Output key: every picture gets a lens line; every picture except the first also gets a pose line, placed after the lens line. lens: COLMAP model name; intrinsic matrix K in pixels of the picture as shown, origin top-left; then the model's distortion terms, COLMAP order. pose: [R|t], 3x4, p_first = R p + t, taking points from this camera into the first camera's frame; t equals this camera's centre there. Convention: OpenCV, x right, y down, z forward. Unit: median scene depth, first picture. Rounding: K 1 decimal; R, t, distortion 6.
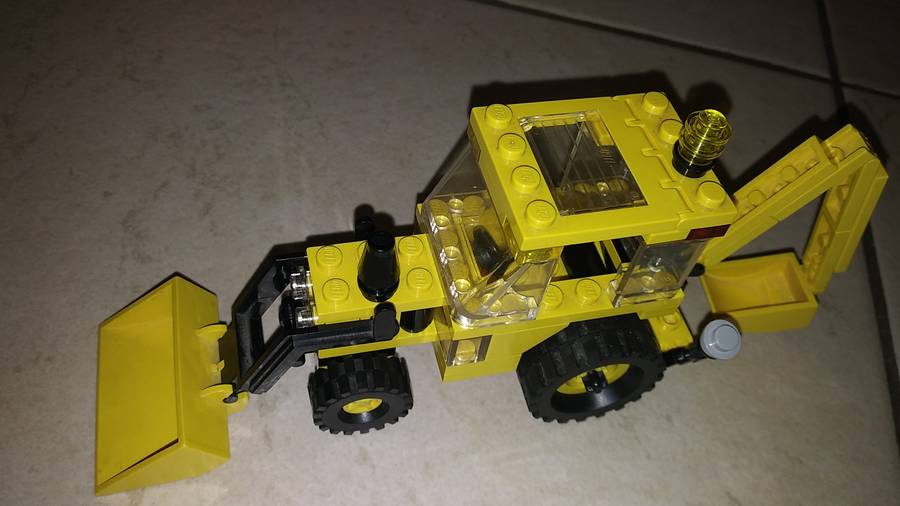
lens RADIAL K [[757.5, 0, 446.8], [0, 757.5, 253.0], [0, 0, 1]] dist [0.010595, -0.074659]
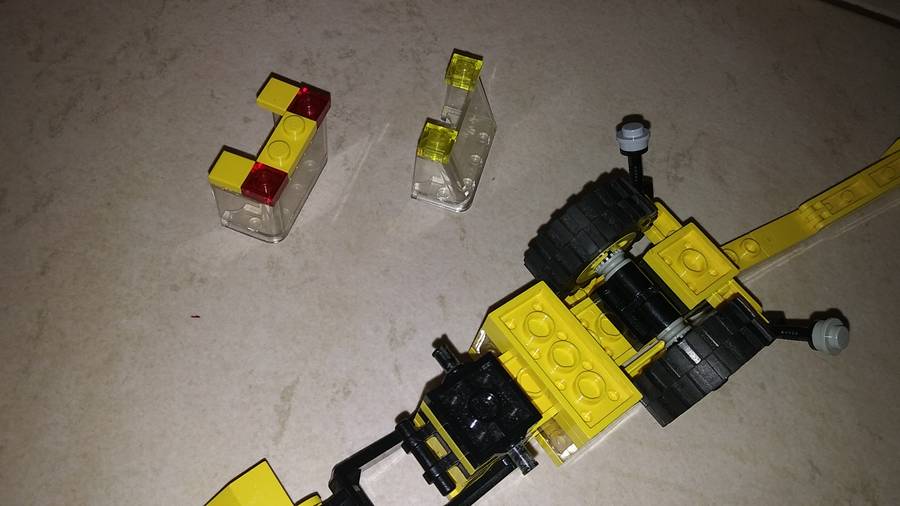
lens RADIAL K [[757.5, 0, 446.8], [0, 757.5, 253.0], [0, 0, 1]] dist [0.010595, -0.074659]
pose [[0.994204, 0.094795, -0.050714, -0.107768], [-0.085270, 0.982597, 0.165022, -0.098639], [0.065475, -0.159741, 0.984985, -0.049079]]
